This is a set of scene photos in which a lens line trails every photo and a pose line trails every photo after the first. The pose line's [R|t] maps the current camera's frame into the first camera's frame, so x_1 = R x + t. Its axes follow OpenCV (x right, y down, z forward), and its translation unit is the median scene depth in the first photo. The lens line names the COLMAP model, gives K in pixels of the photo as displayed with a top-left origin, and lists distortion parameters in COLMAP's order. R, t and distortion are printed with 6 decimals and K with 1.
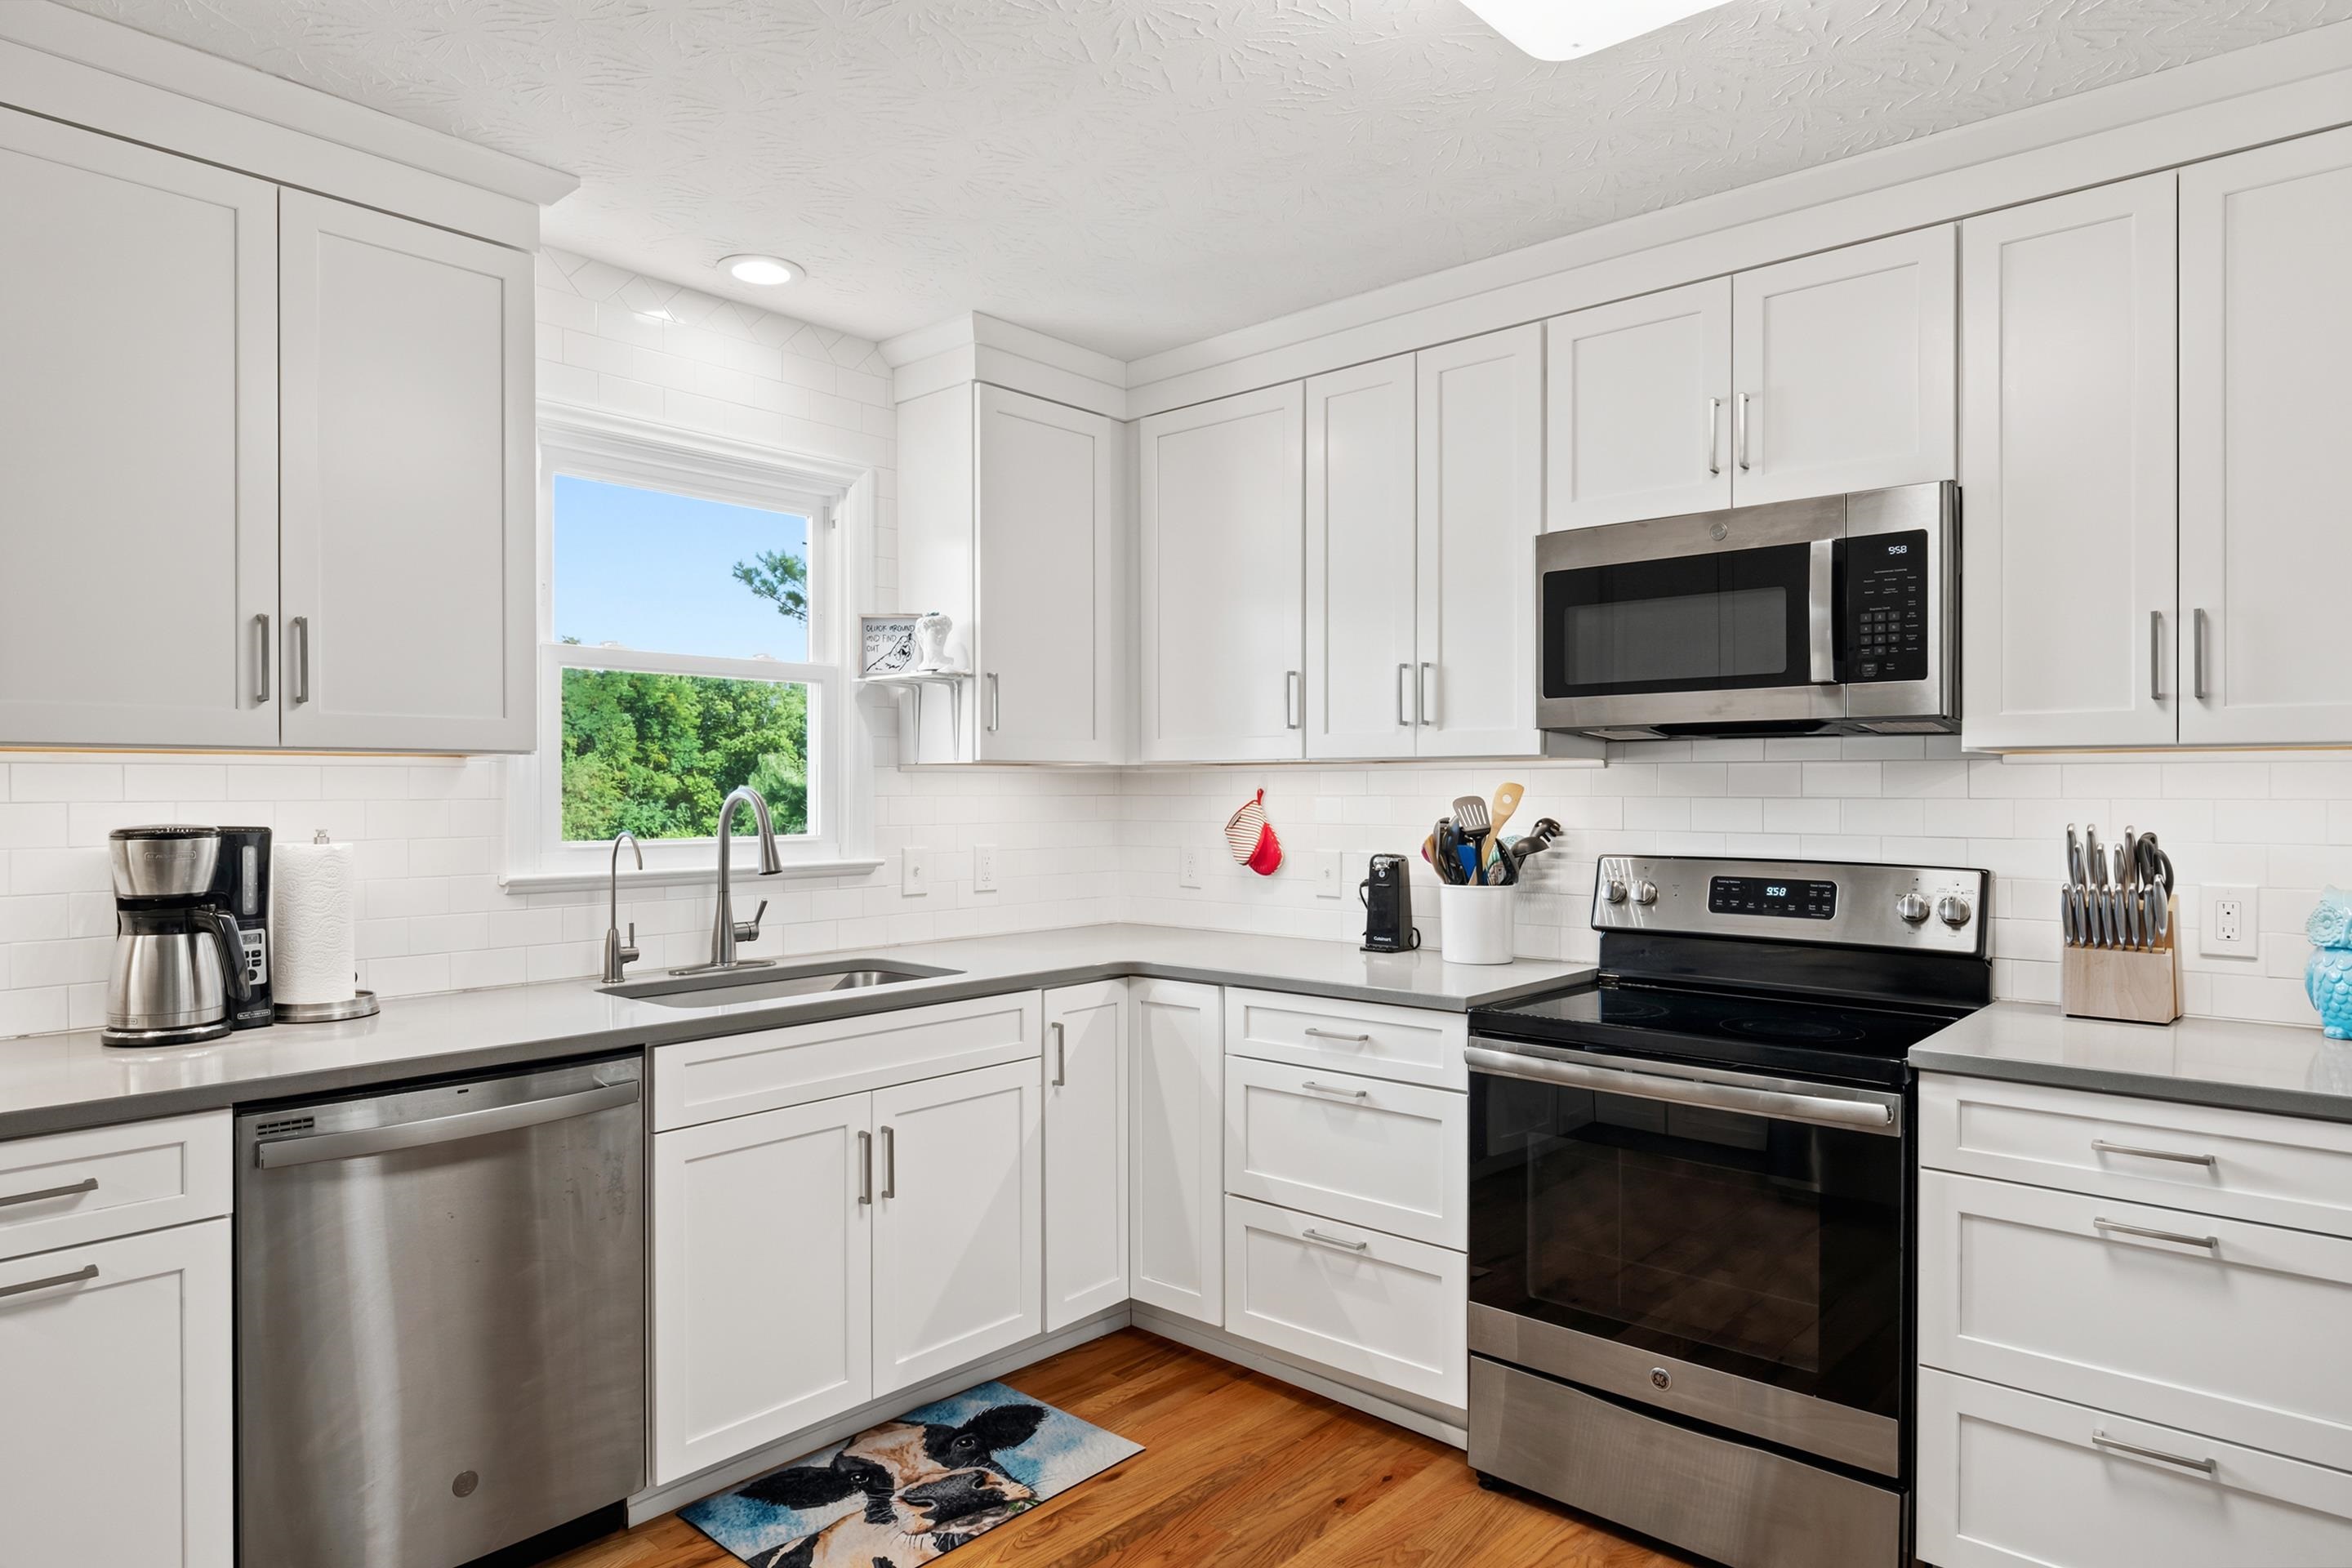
lens RADIAL K [[1394.5, 0, 1143.3], [0, 1394.5, 793.4], [0, 0, 1]] dist [0.018388, -0.017506]
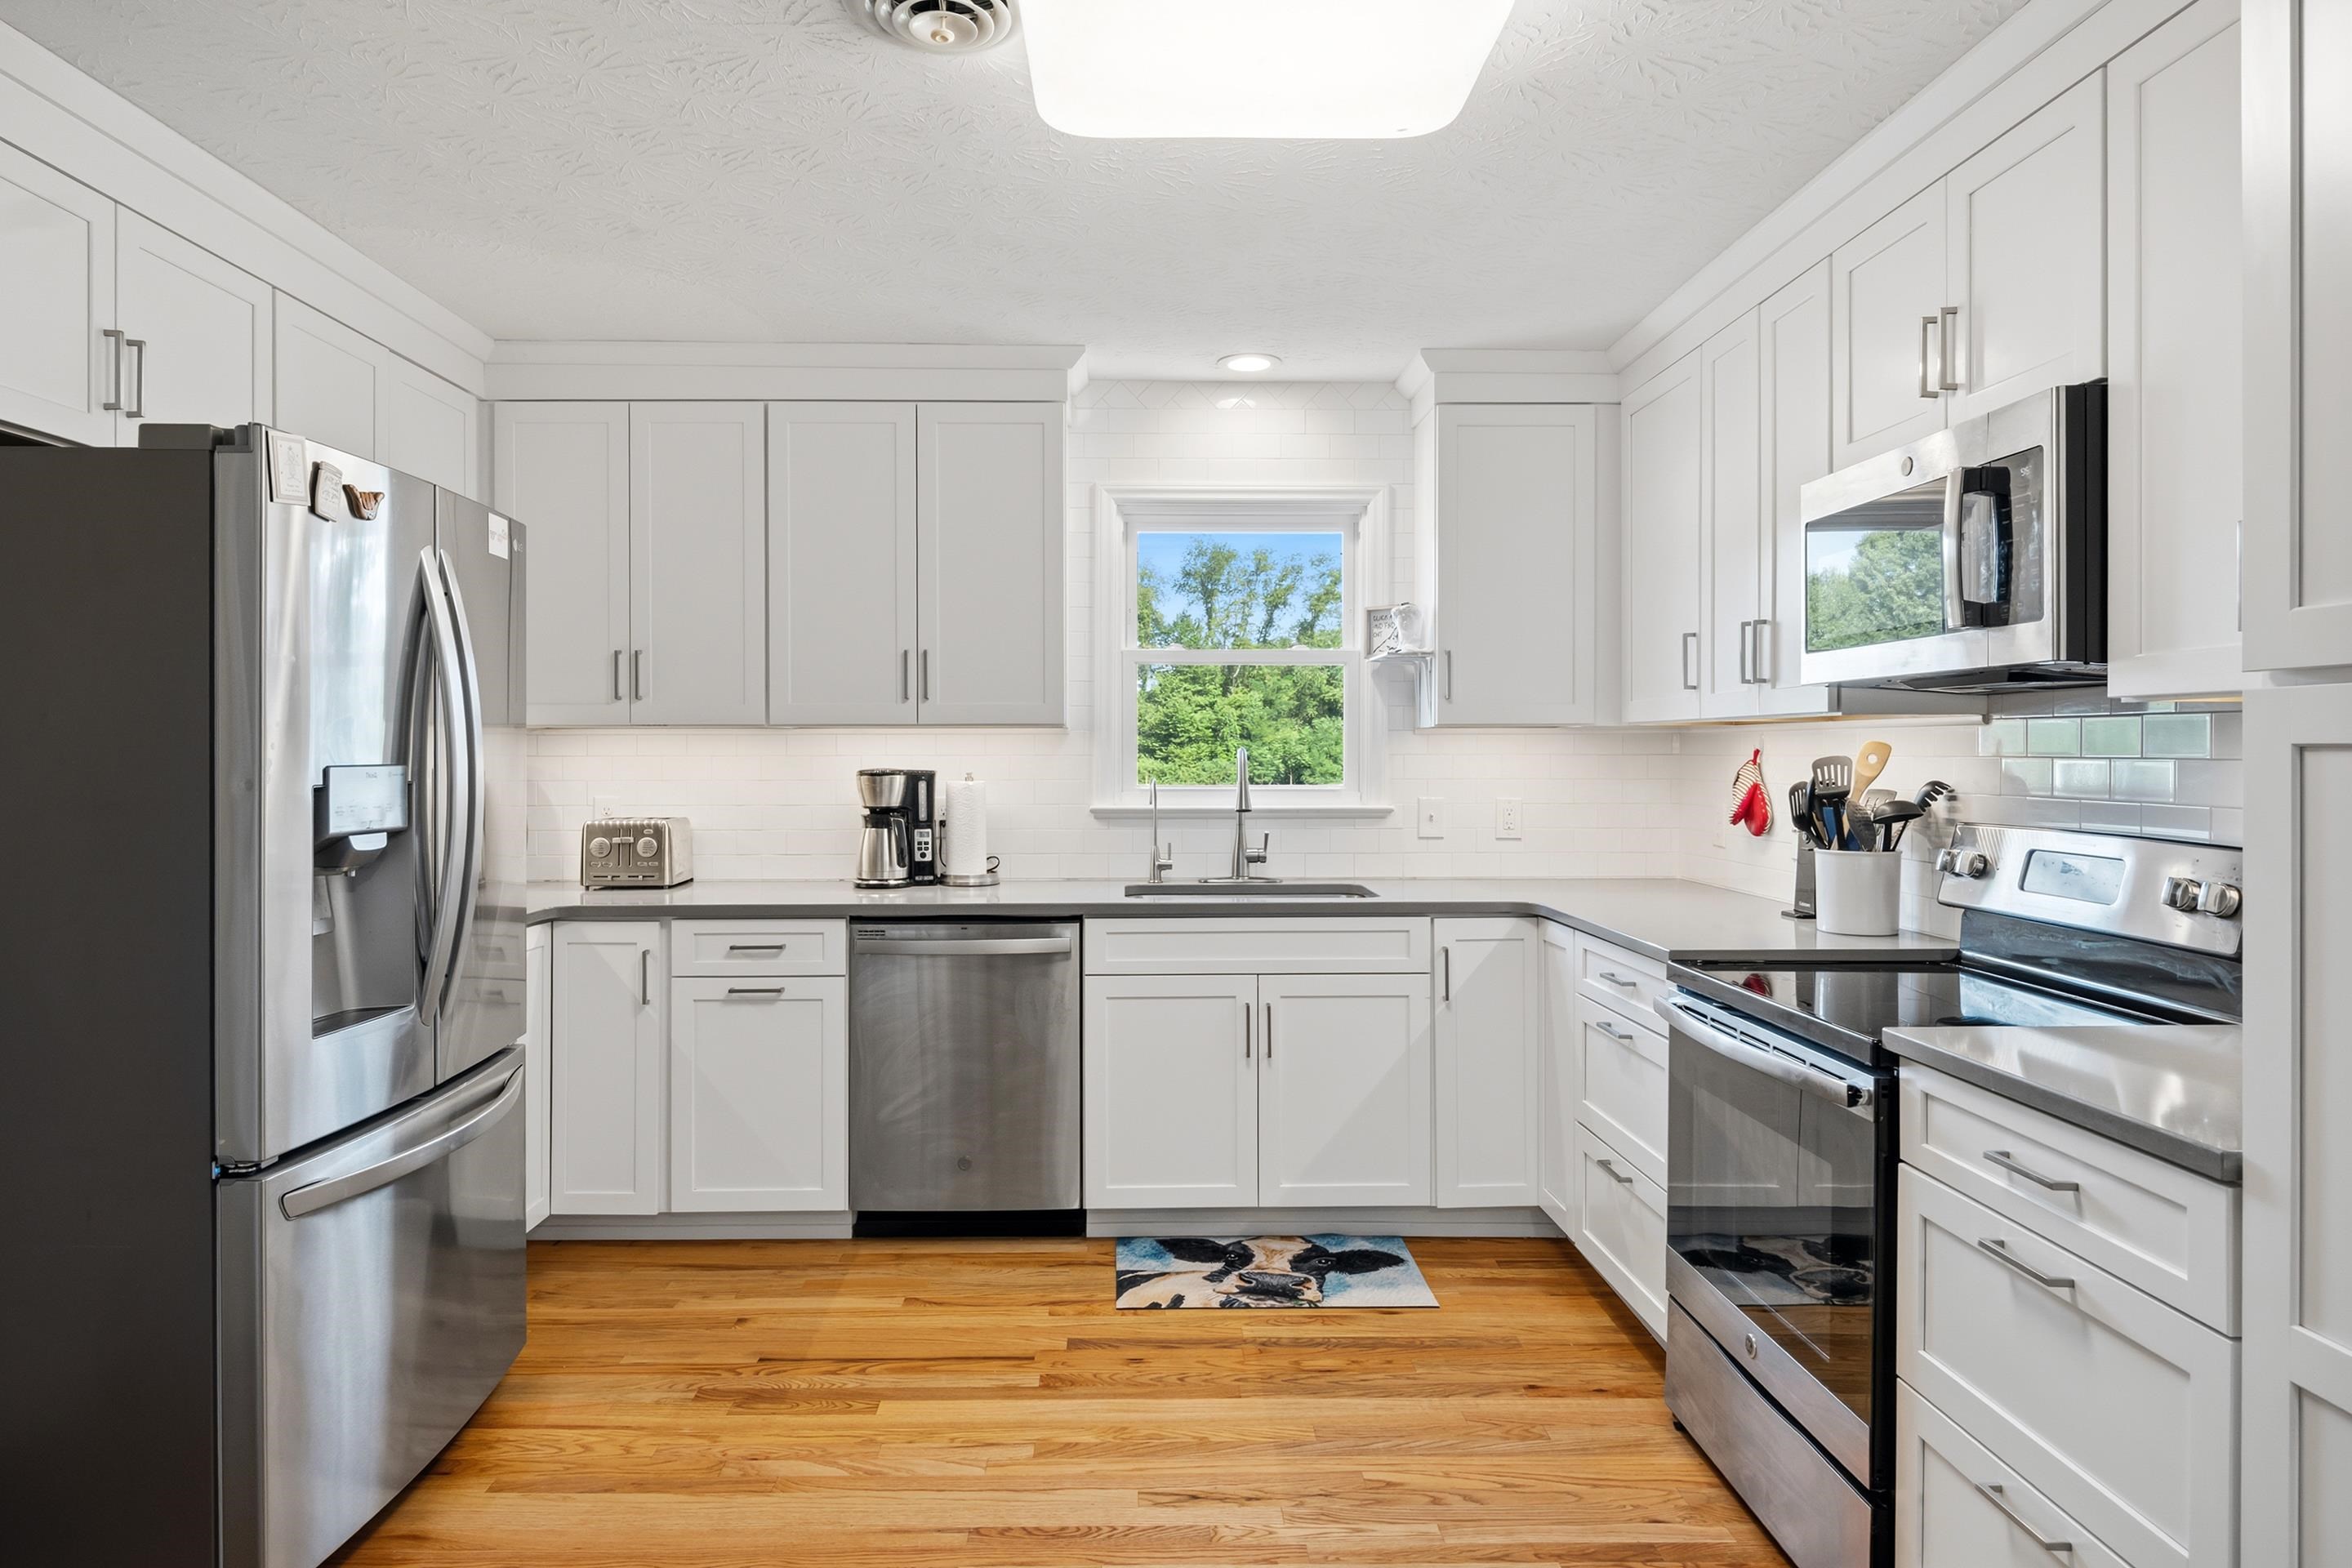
lens RADIAL K [[1387.6, 0, 1151.2], [0, 1387.6, 760.5], [0, 0, 1]] dist [0.018372, -0.018982]
pose [[0.688813, 0.006003, -0.724914, 0.702422], [-0.003415, 0.999981, 0.005035, 0.001937], [0.724931, -0.000993, 0.688821, 0.014644]]
